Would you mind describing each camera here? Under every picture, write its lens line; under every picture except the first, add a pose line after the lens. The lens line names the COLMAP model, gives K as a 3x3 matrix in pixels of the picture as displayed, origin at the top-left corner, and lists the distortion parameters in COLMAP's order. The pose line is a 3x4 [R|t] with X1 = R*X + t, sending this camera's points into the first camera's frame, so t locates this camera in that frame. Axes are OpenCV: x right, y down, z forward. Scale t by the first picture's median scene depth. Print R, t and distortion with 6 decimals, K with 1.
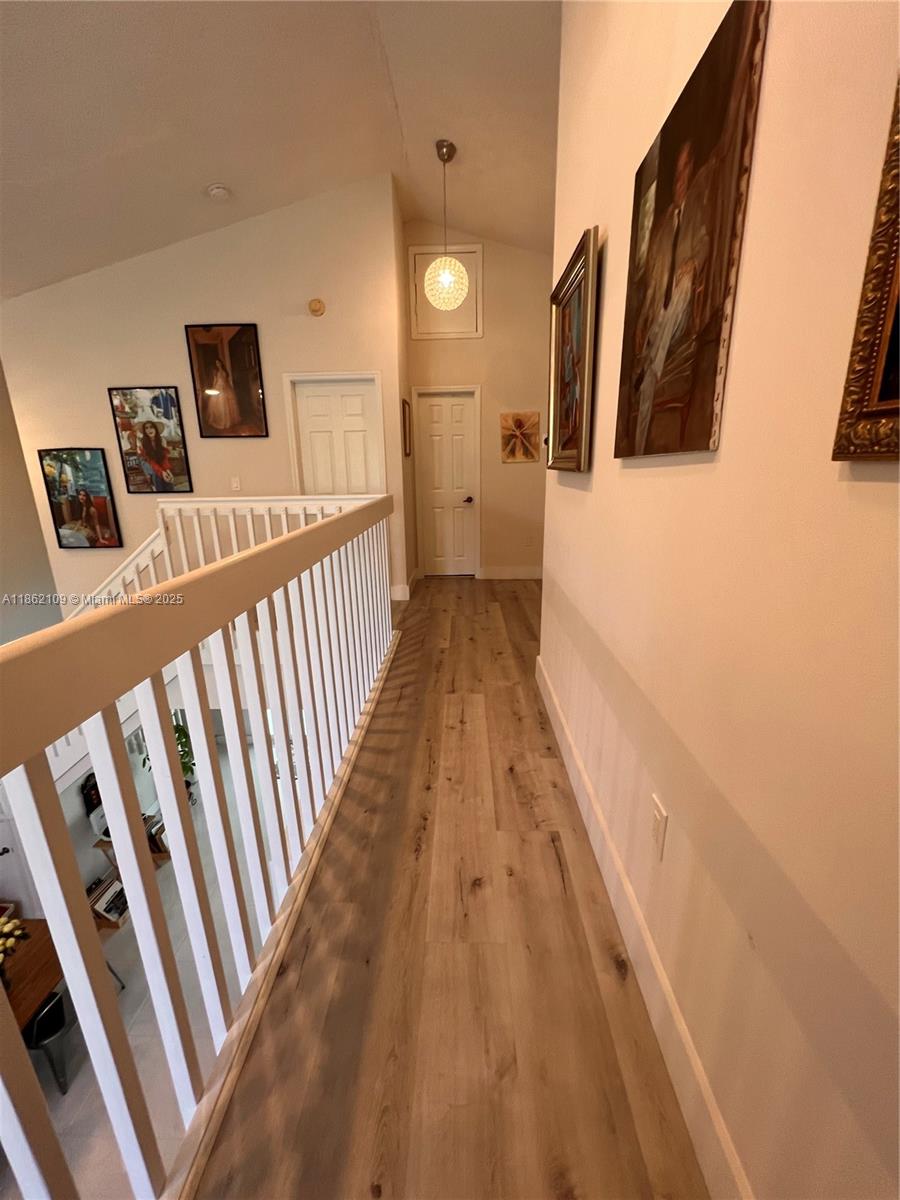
lens RADIAL K [[476.7, 0, 450.0], [0, 476.7, 600.0], [0, 0, 1]] dist [0.002899, 0.000088]
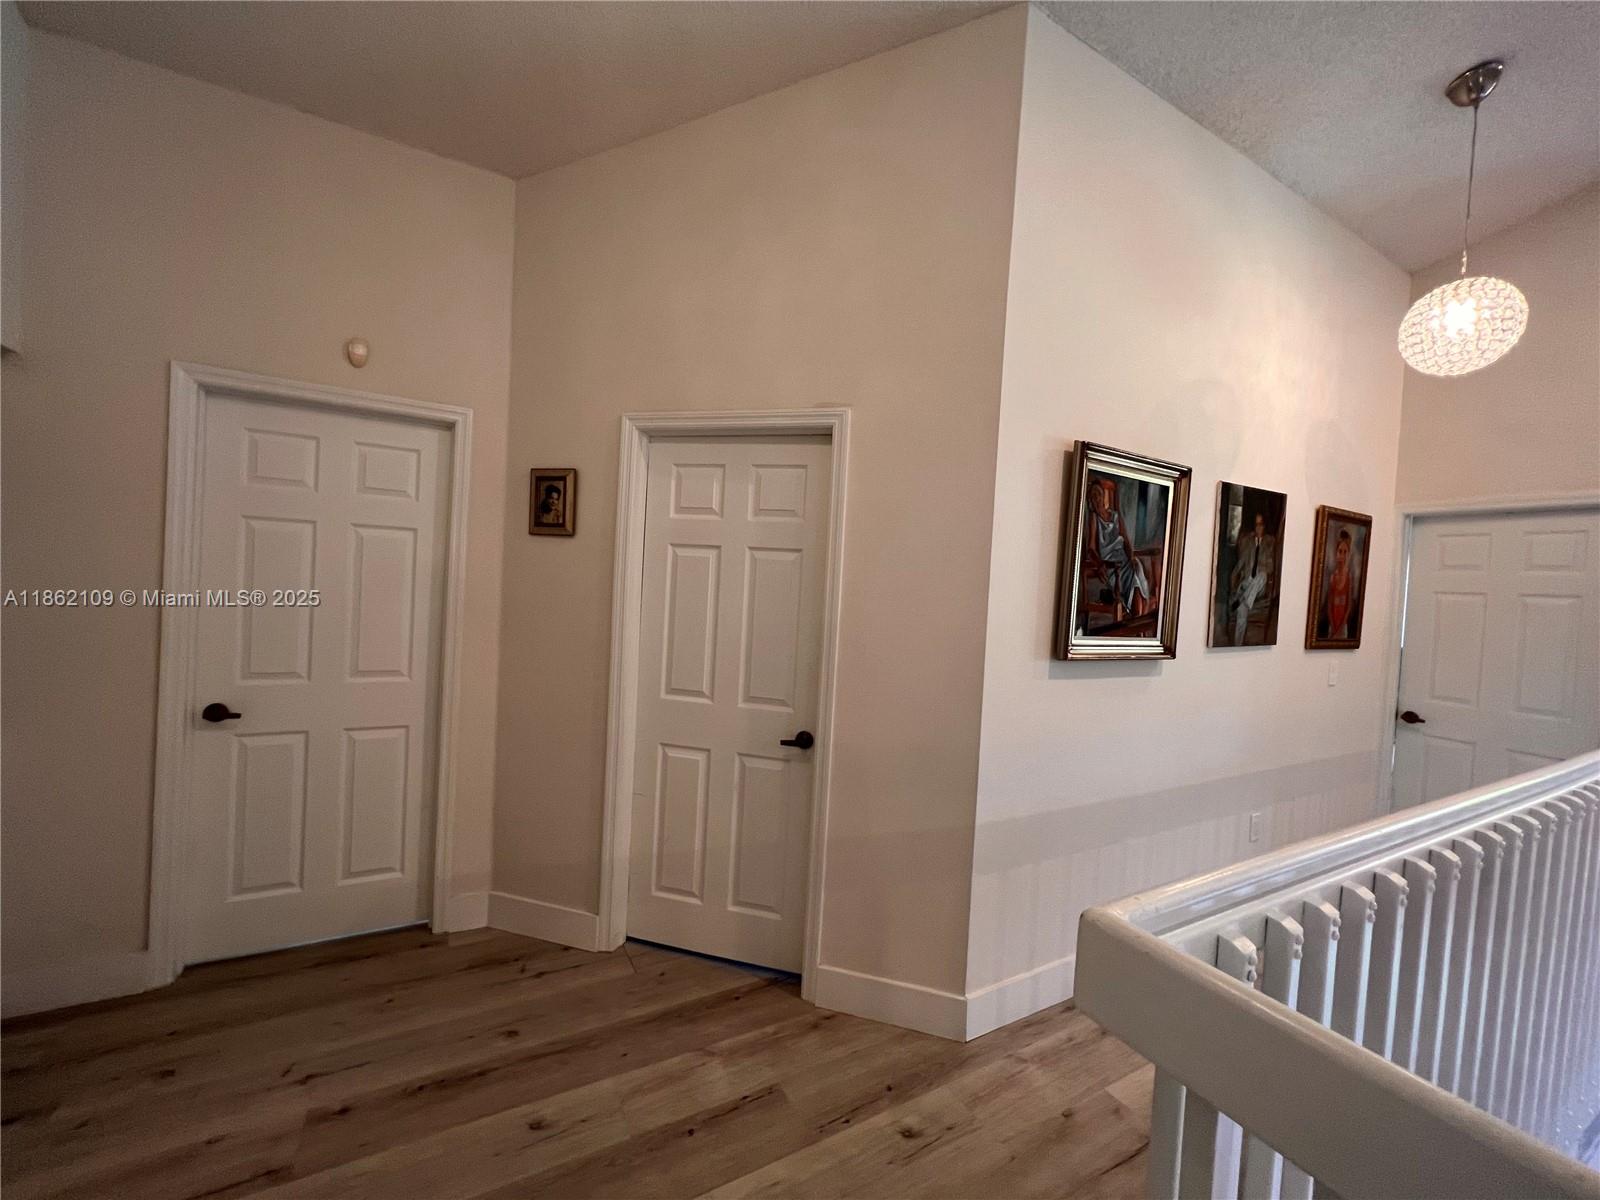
lens RADIAL K [[635.5, 0, 800.0], [0, 635.5, 600.0], [0, 0, 1]] dist [0.002899, 0.000088]
pose [[-0.510016, -0.046511, 0.858907, -0.242693], [0.187717, 0.968451, 0.163909, -0.362420], [-0.839432, 0.244827, -0.485194, 1.081181]]
